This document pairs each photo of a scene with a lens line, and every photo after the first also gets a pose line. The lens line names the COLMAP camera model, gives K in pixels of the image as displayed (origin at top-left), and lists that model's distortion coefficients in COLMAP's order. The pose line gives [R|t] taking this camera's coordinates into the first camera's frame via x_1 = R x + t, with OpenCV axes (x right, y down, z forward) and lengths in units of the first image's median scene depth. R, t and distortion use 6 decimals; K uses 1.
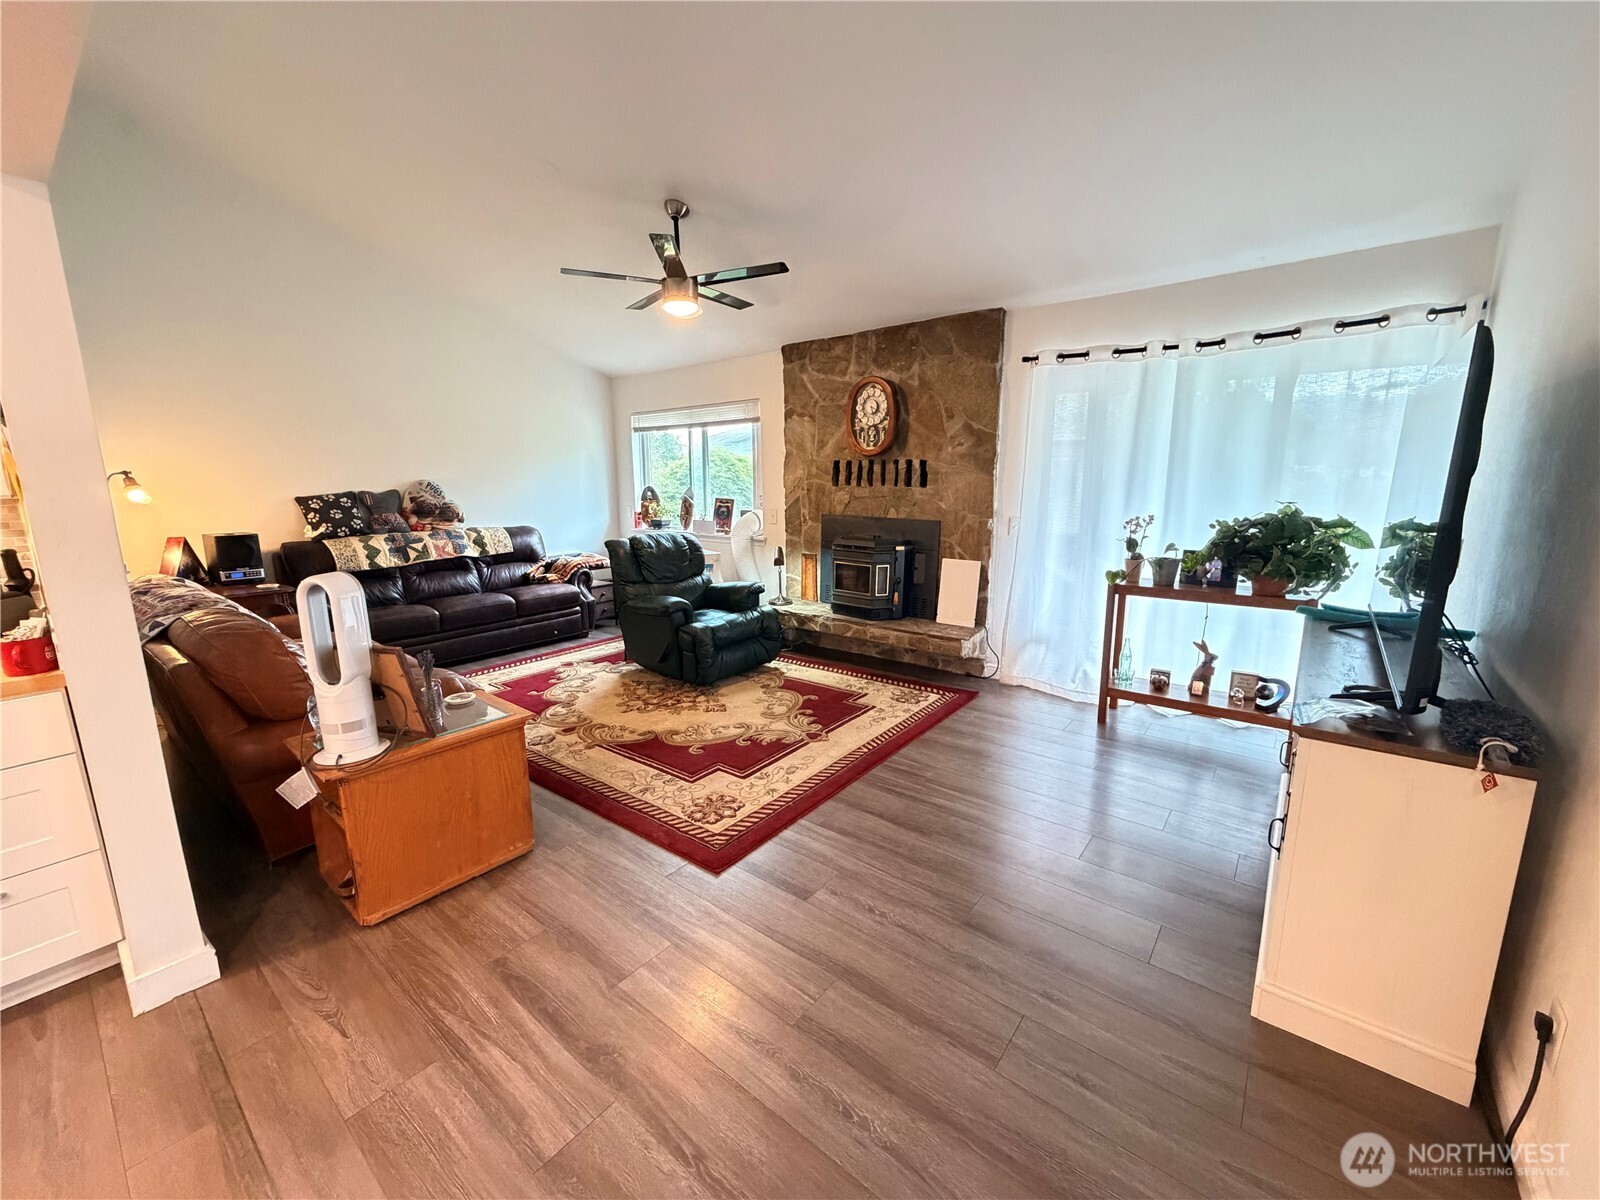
lens RADIAL K [[638.1, 0, 795.3], [0, 638.1, 600.0], [0, 0, 1]] dist [-0.000011, -0.000148]
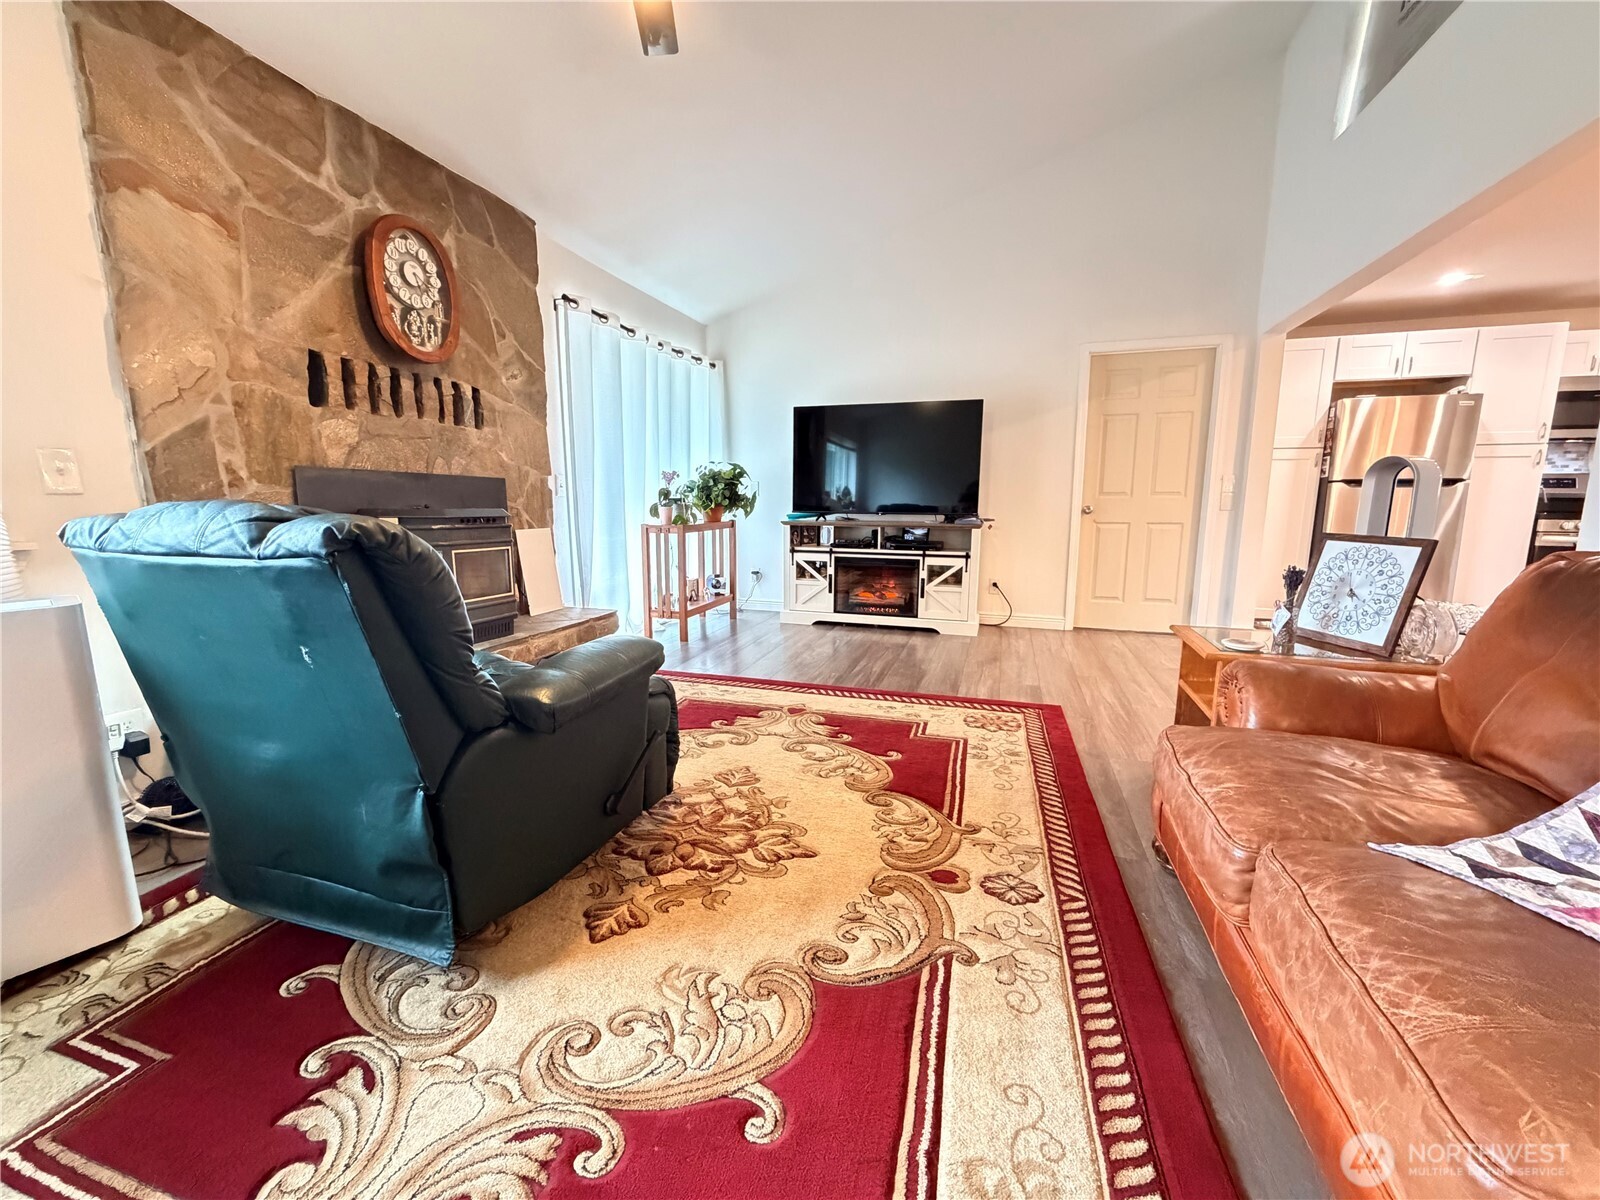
lens RADIAL K [[638.1, 0, 796.1], [0, 638.1, 598.9], [0, 0, 1]] dist [-0.000011, -0.000148]
pose [[-0.358392, -0.139593, 0.923076, -0.589244], [0.180249, 0.959807, 0.215131, -0.091333], [-0.916005, 0.243484, -0.318825, 0.982807]]
